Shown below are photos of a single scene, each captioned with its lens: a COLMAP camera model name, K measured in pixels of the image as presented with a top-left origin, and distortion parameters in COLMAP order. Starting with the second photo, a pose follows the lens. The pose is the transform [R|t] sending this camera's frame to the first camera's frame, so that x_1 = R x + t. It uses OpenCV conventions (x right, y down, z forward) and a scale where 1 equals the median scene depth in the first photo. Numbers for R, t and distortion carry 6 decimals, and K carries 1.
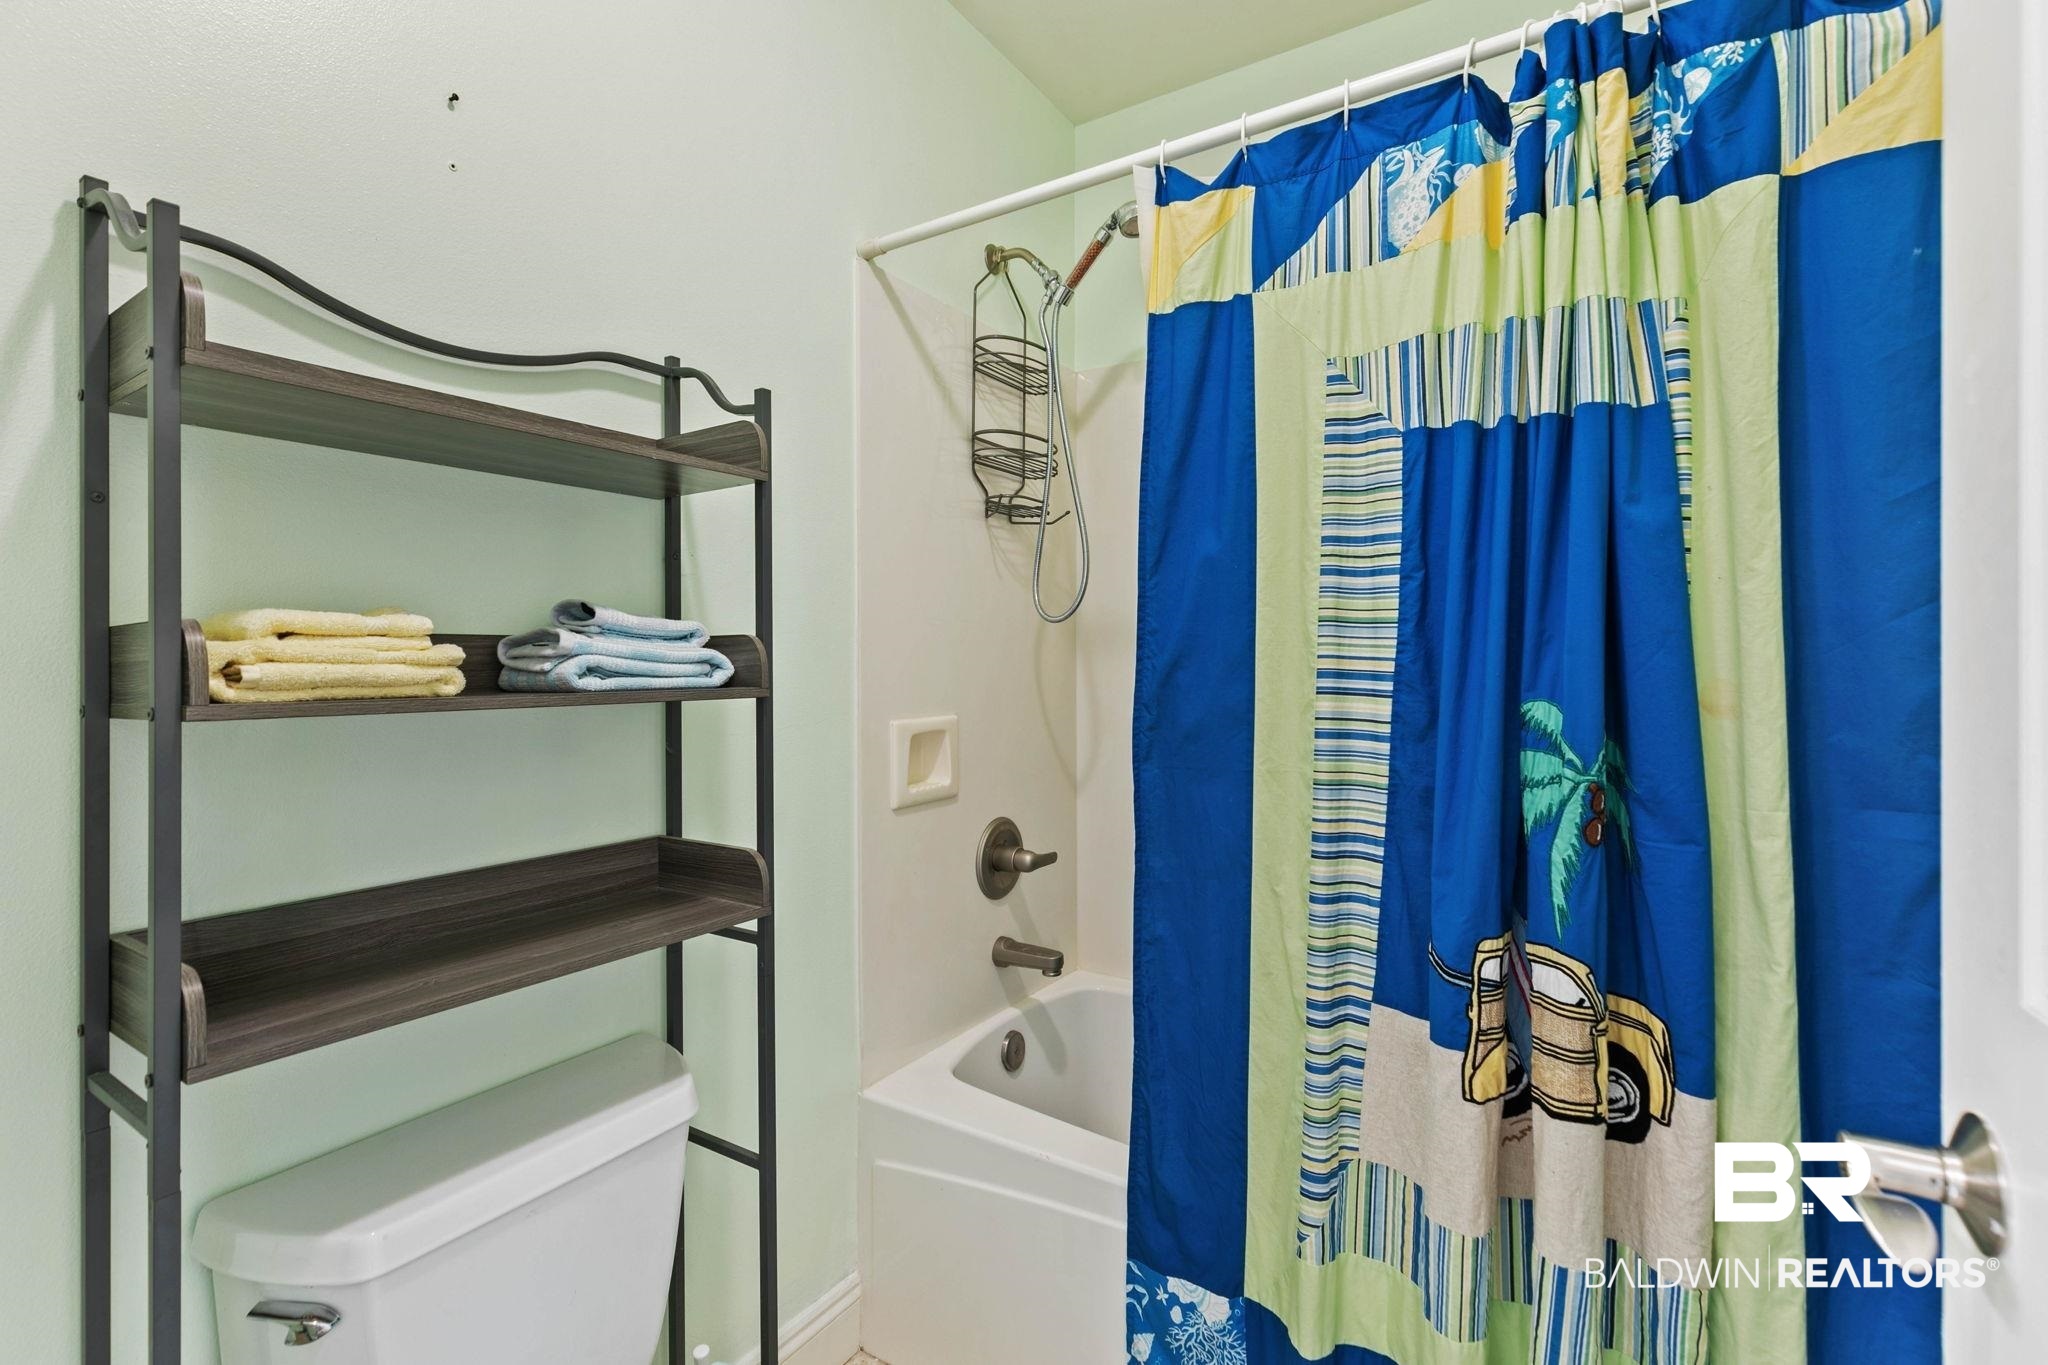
lens RADIAL K [[940.4, 0, 1026.8], [0, 940.4, 644.3], [0, 0, 1]] dist [0.011336, -0.000526]
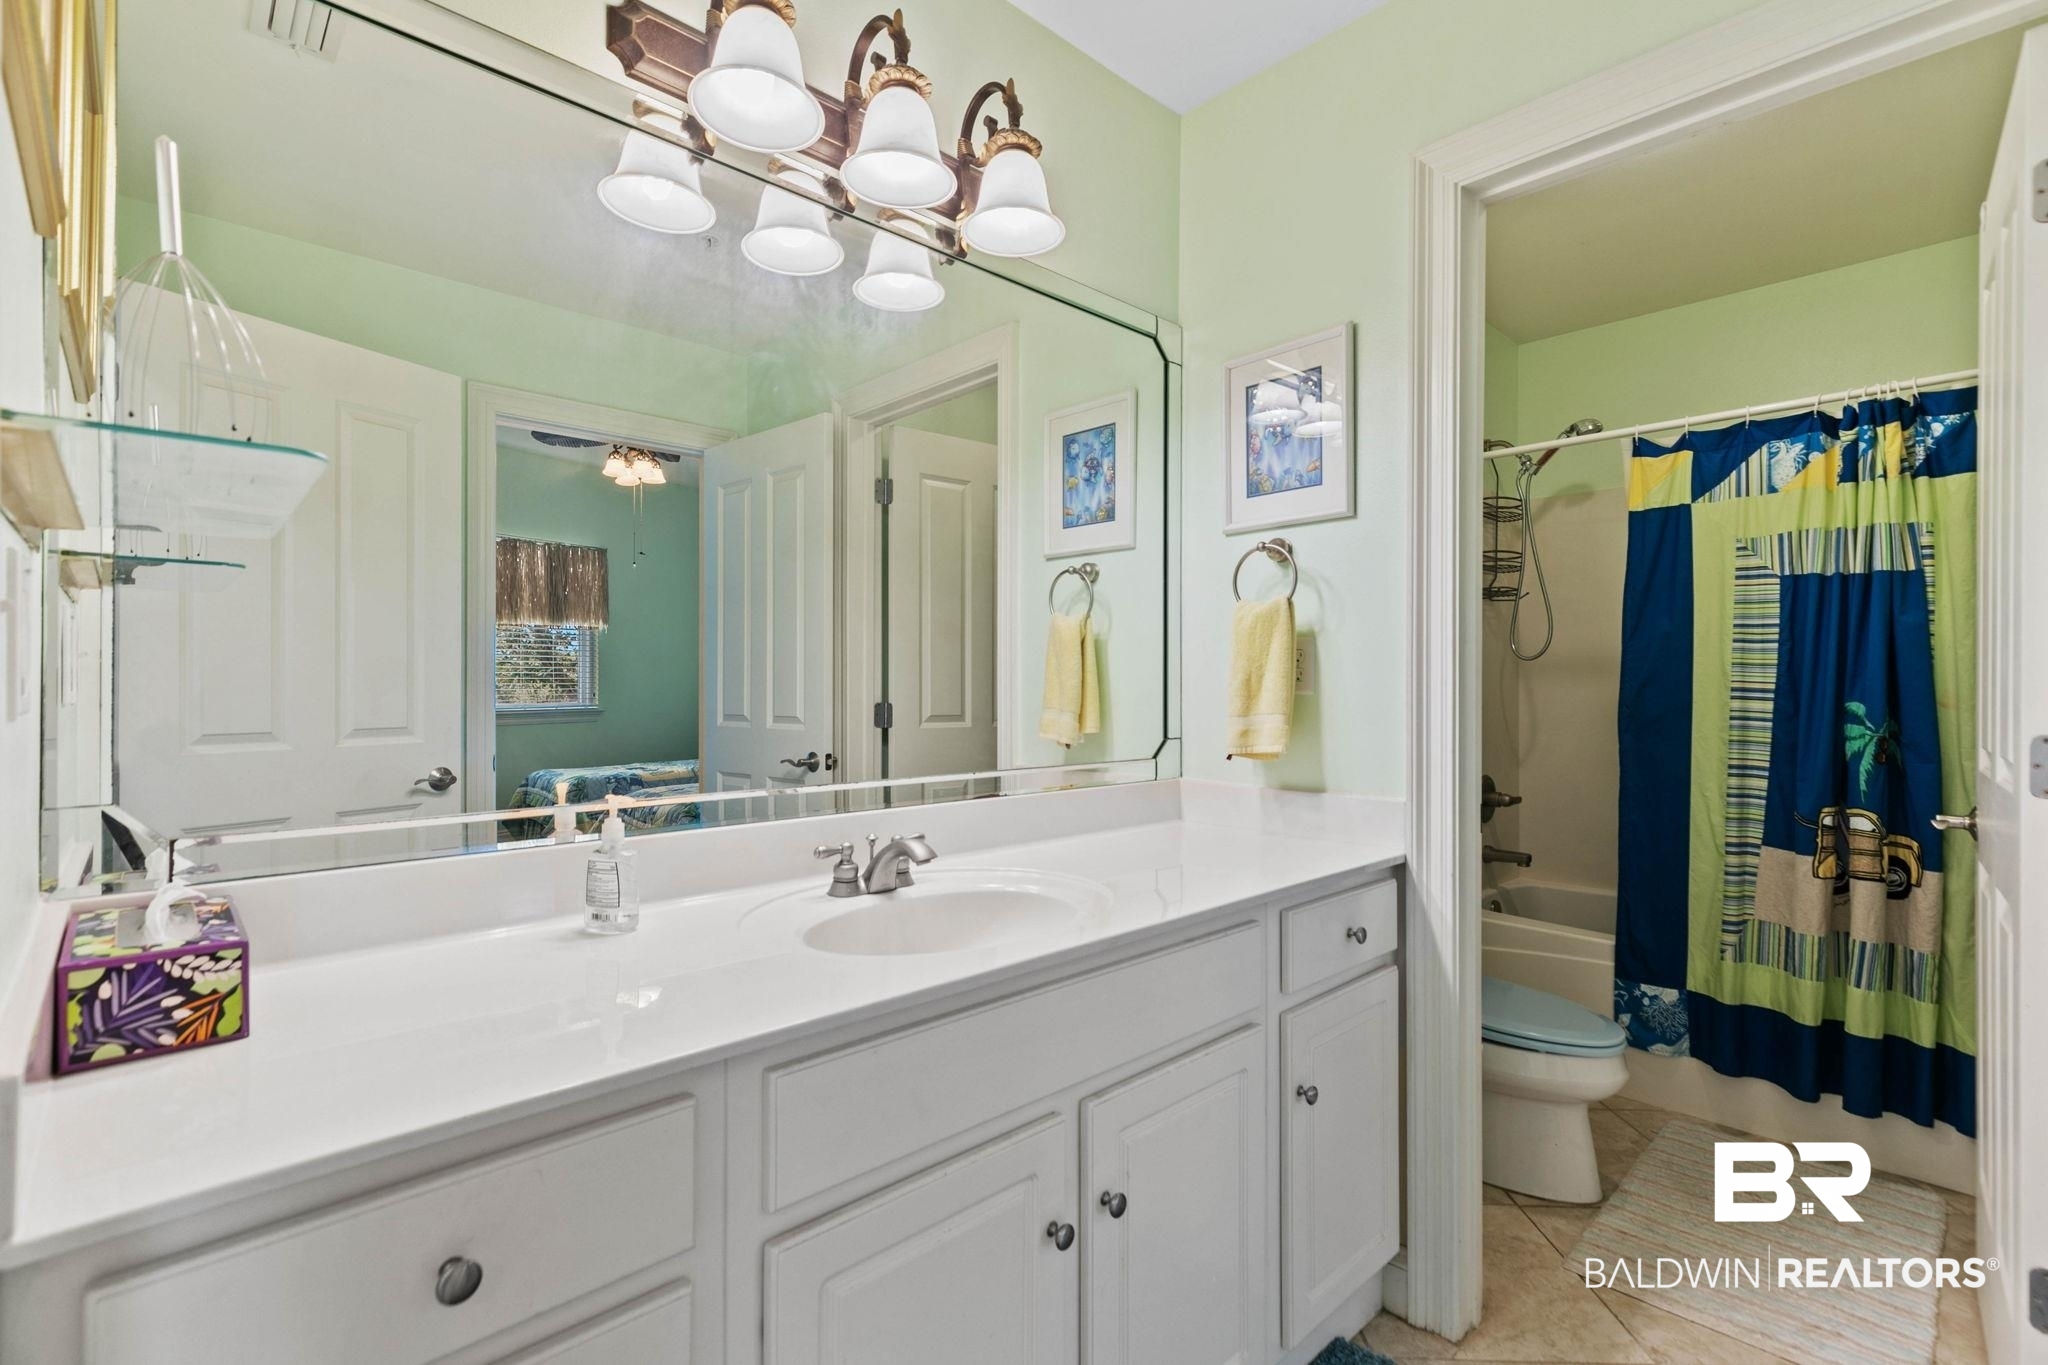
lens RADIAL K [[939.8, 0, 1031.9], [0, 939.8, 665.6], [0, 0, 1]] dist [0.009594, 0.000222]
pose [[0.970525, 0.003587, -0.240972, -0.727680], [-0.003973, 0.999991, -0.001114, -0.014007], [0.240966, 0.002039, 0.970531, -1.483880]]
